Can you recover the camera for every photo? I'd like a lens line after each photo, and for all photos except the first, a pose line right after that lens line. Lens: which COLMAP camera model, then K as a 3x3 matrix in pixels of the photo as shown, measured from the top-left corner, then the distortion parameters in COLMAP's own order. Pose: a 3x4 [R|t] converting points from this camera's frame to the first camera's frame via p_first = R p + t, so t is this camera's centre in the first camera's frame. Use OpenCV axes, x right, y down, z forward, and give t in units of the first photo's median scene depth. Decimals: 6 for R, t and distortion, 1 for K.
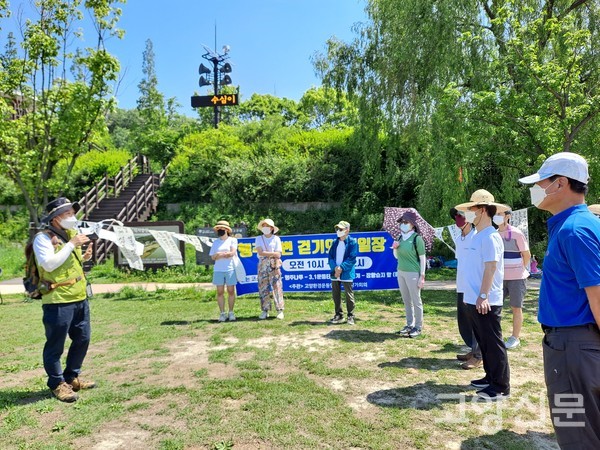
lens RADIAL K [[439.0, 0, 300.0], [0, 439.0, 225.0], [0, 0, 1]] dist [0.006221, 0.001510]
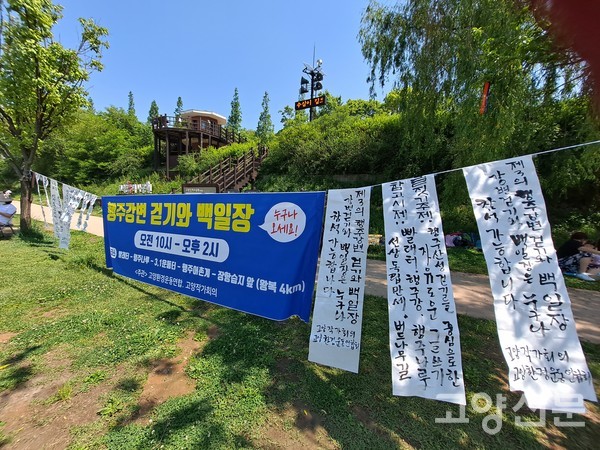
lens RADIAL K [[241.7, 0, 300.0], [0, 241.7, 225.0], [0, 0, 1]] dist [-0.000331, -0.000032]
pose [[0.920947, 0.084103, -0.380503, 0.141884], [-0.036465, 0.990747, 0.130728, 0.005646], [0.387977, -0.106519, 0.915493, 0.318271]]
